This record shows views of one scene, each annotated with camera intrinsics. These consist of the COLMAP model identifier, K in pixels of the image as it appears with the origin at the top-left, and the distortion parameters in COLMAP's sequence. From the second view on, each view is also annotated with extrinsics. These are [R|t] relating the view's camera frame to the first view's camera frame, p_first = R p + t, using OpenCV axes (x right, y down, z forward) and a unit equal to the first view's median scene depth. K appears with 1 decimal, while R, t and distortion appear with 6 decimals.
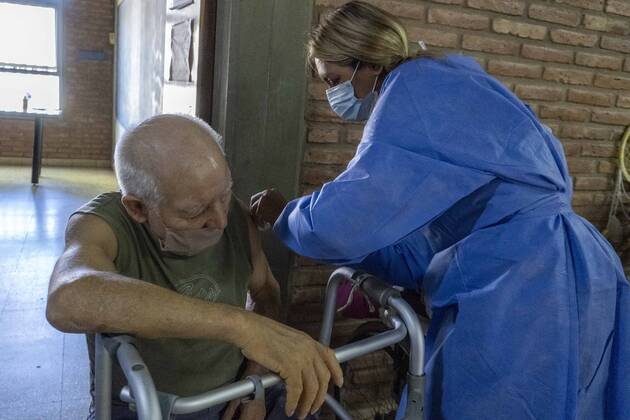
lens RADIAL K [[527.7, 0, 315.0], [0, 527.7, 210.0], [0, 0, 1]] dist [-0.019696, 0.003520]
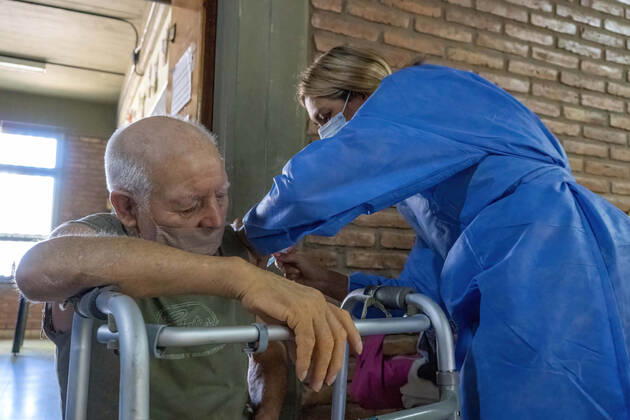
lens RADIAL K [[554.1, 0, 351.8], [0, 554.1, 252.8], [0, 0, 1]] dist [0.002386, -0.003914]
pose [[0.994230, -0.088073, 0.061241, -0.004968], [0.102122, 0.951861, -0.289018, 0.394932], [-0.032839, 0.293605, 0.955363, 0.064773]]
